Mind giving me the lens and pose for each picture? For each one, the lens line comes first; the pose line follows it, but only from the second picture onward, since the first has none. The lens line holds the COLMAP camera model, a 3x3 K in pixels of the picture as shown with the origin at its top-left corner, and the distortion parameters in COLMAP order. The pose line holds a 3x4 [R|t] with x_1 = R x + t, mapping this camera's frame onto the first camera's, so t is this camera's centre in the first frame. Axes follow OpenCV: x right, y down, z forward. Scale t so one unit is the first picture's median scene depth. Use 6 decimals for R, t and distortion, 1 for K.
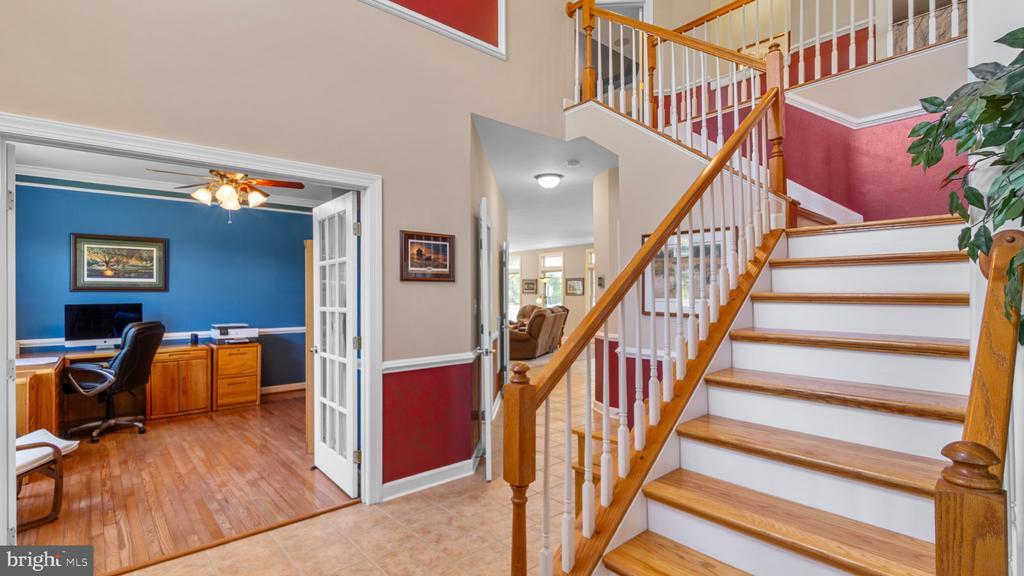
lens RADIAL K [[486.0, 0, 512.0], [0, 486.0, 288.0], [0, 0, 1]] dist [-0.003244, -0.000930]
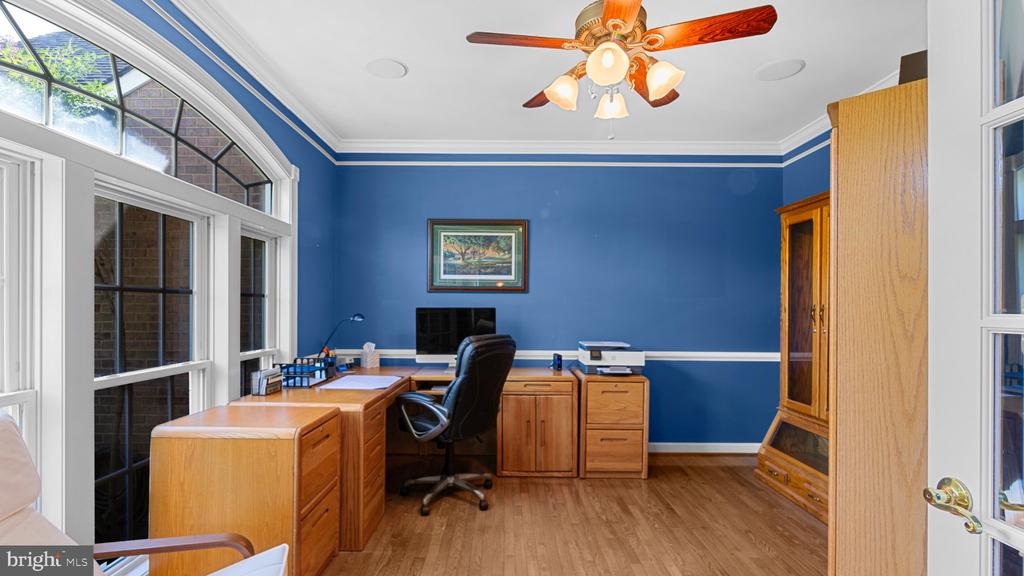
lens RADIAL K [[477.1, 0, 508.7], [0, 477.1, 309.3], [0, 0, 1]] dist [-0.000636, -0.000810]
pose [[0.760831, 0.012082, -0.648837, -0.290102], [-0.004658, 0.999903, 0.013158, 0.024479], [0.648933, -0.006988, 0.760813, 0.474783]]
